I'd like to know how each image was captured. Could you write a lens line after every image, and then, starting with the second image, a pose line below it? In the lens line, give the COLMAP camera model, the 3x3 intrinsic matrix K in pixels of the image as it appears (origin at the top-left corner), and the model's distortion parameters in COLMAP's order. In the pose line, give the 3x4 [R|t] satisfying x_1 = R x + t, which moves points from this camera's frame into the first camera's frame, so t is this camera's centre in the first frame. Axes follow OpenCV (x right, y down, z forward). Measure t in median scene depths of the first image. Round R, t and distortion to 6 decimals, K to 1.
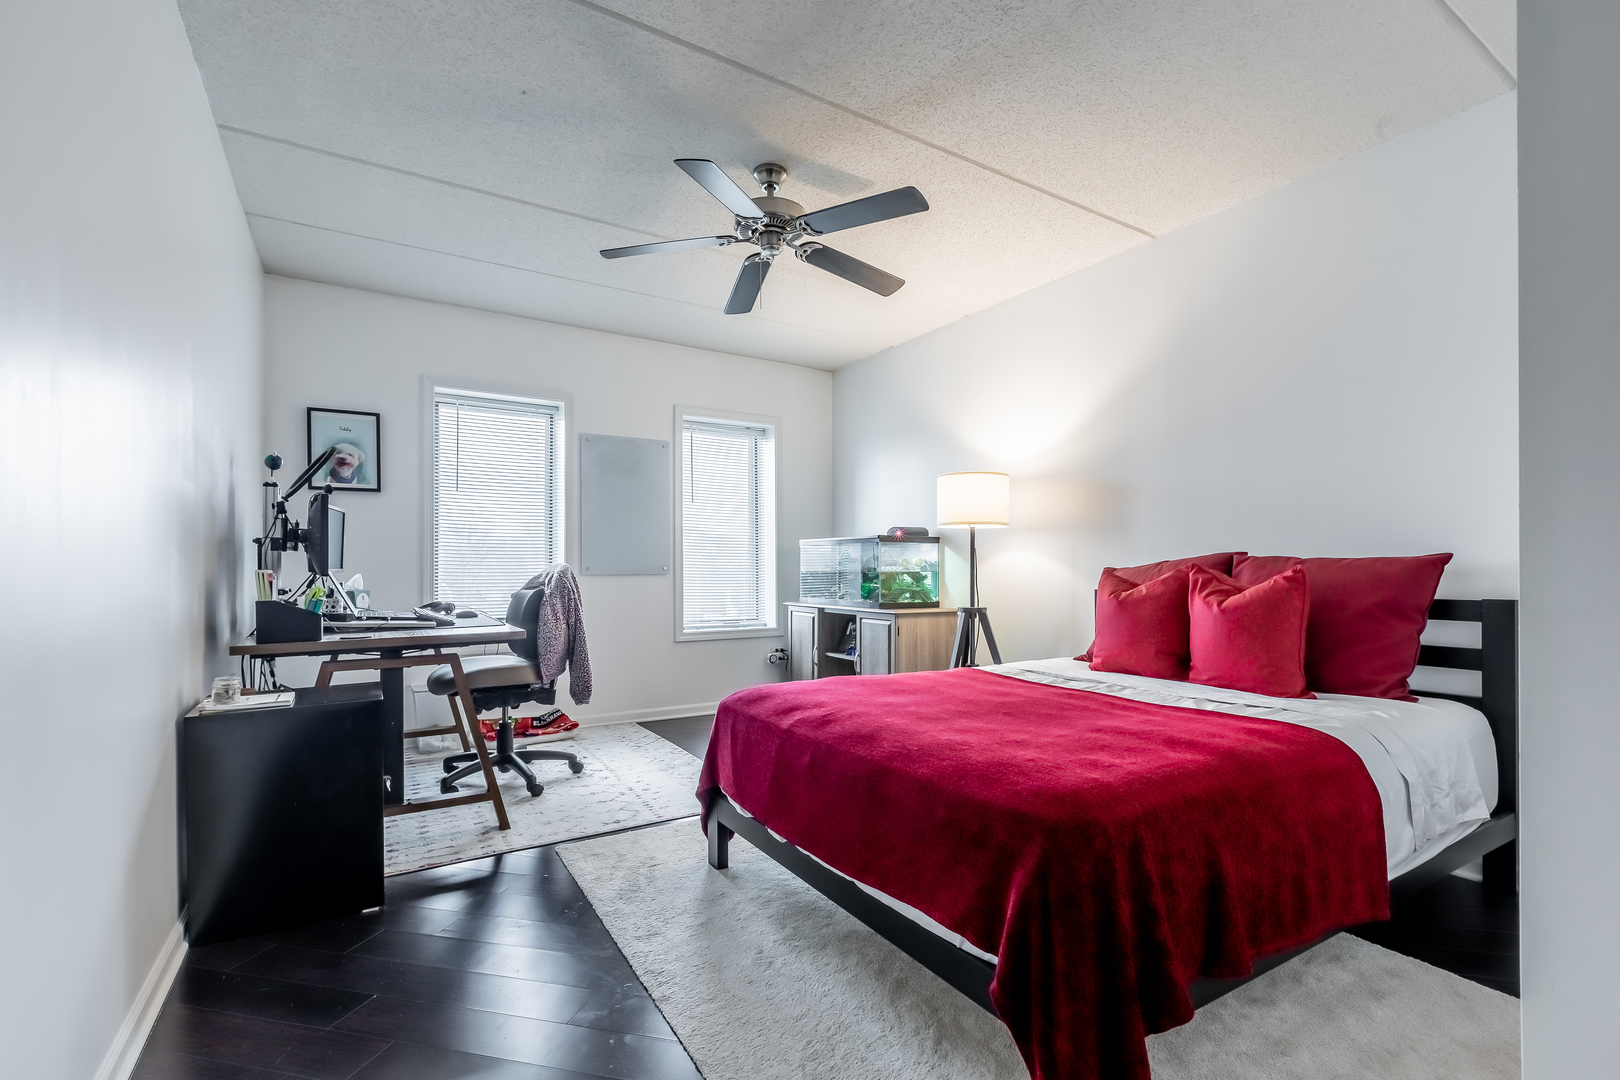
lens RADIAL K [[742.6, 0, 820.4], [0, 742.6, 552.3], [0, 0, 1]] dist [-0.001110, -0.000665]
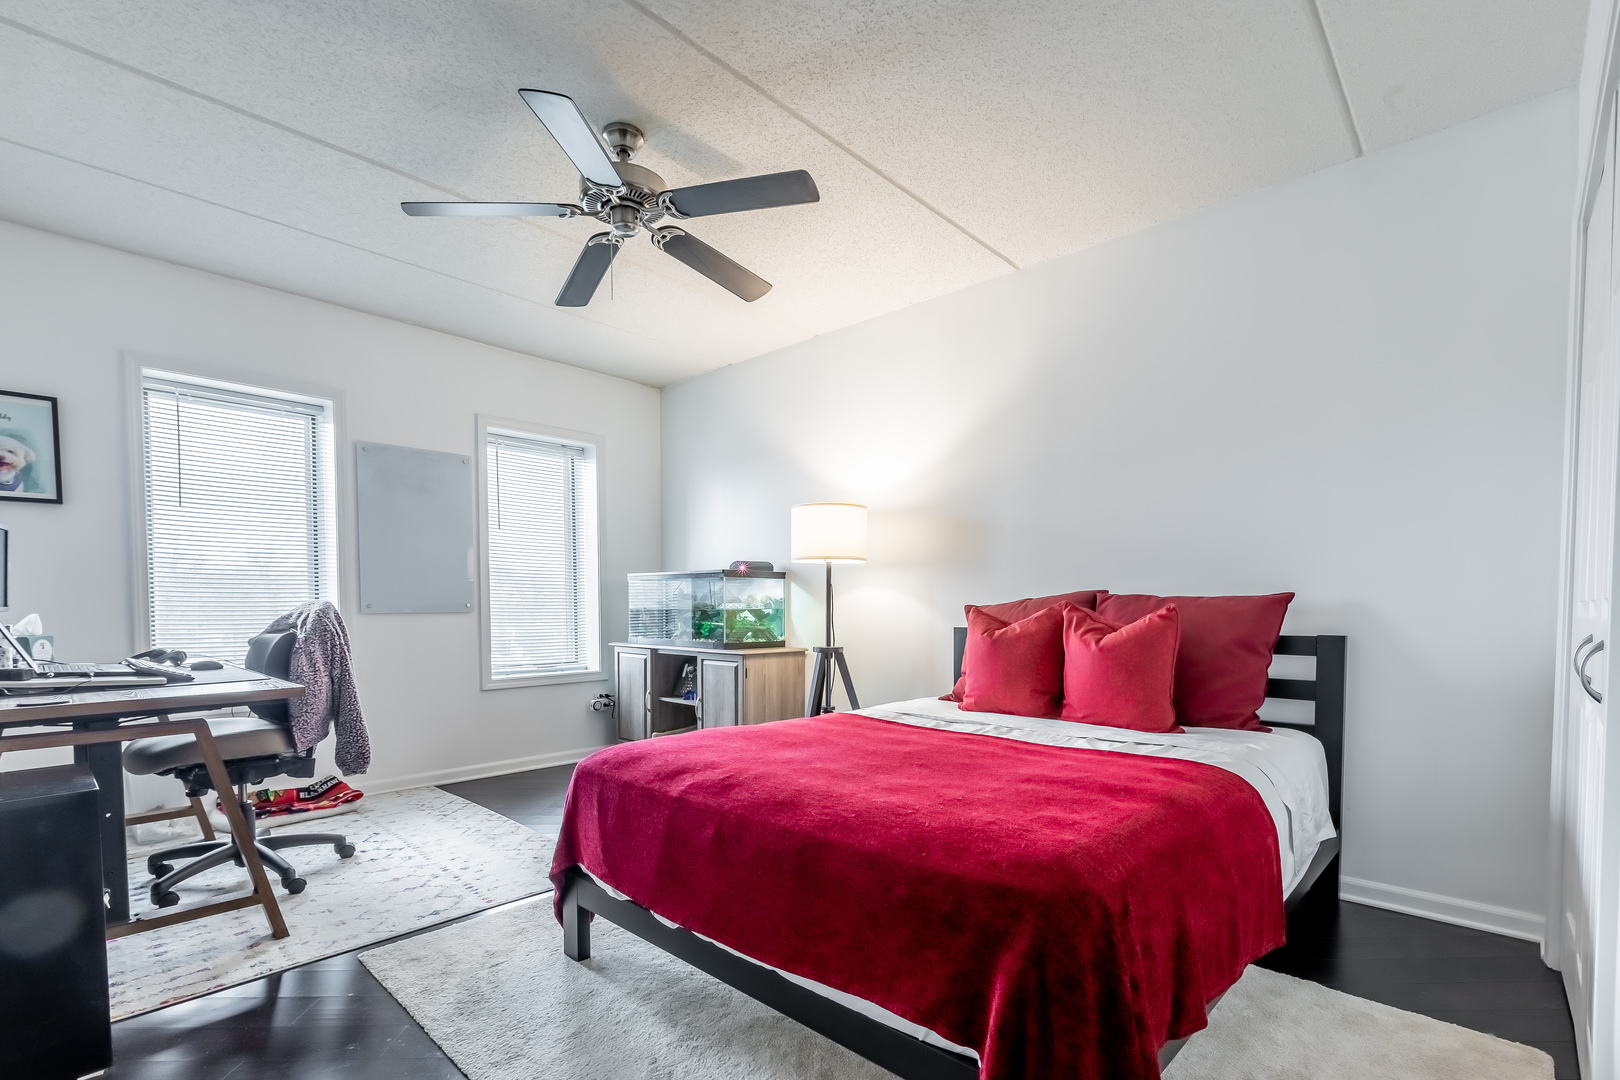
lens RADIAL K [[742.6, 0, 790.7], [0, 742.6, 621.3], [0, 0, 1]] dist [-0.001110, -0.000665]
pose [[0.966823, -0.005976, 0.255377, -0.104580], [-0.005739, 0.998966, 0.045101, -0.001268], [-0.255383, -0.045070, 0.965789, 0.119851]]
